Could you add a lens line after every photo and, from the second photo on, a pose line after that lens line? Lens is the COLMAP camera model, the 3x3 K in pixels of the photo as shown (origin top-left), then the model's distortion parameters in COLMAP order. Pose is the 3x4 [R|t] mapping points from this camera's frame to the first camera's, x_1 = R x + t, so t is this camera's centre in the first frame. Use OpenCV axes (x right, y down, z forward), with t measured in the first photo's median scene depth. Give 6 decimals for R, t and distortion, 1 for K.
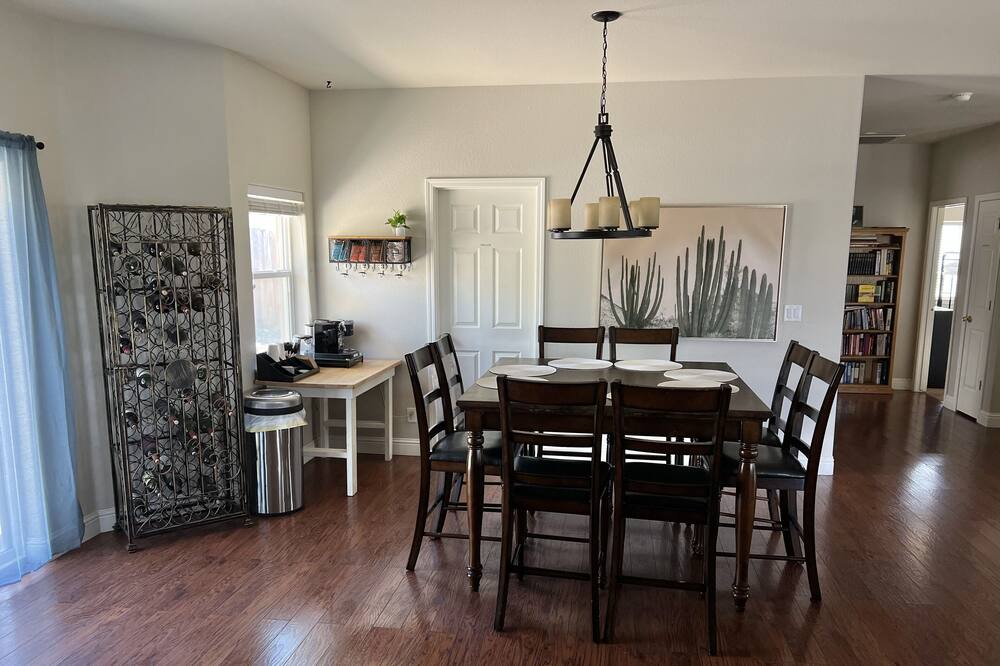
lens RADIAL K [[760.9, 0, 502.6], [0, 760.9, 380.8], [0, 0, 1]] dist [0.027529, -0.003031]
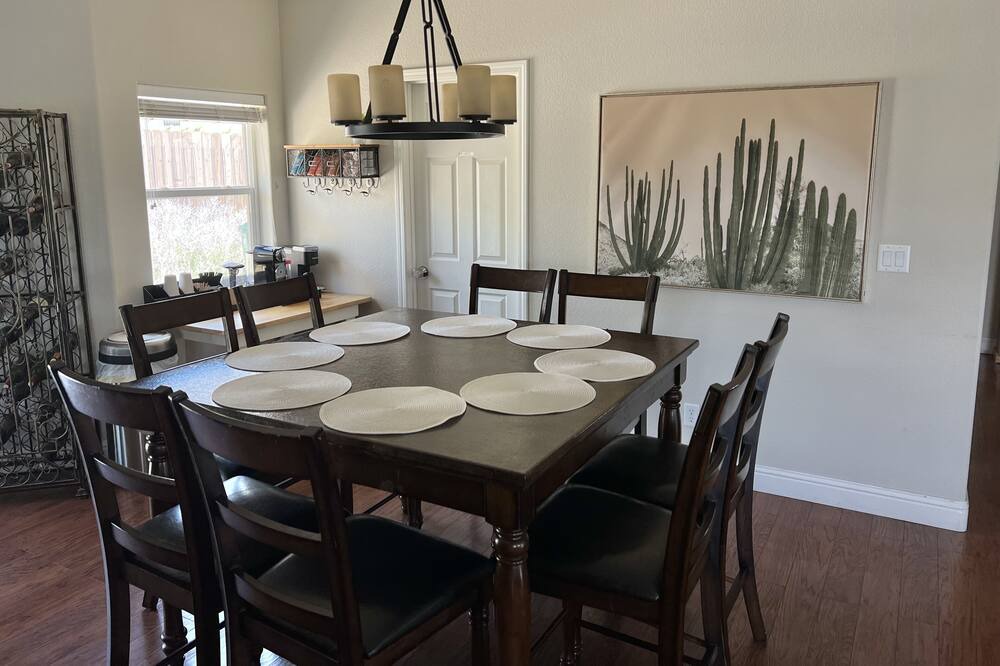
lens RADIAL K [[741.3, 0, 501.2], [0, 741.3, 287.4], [0, 0, 1]] dist [0.012074, 0.002734]
pose [[0.933626, 0.050093, -0.354730, 0.296035], [-0.053075, 0.998590, 0.001324, -0.049128], [0.354296, 0.017591, 0.934968, 0.332280]]
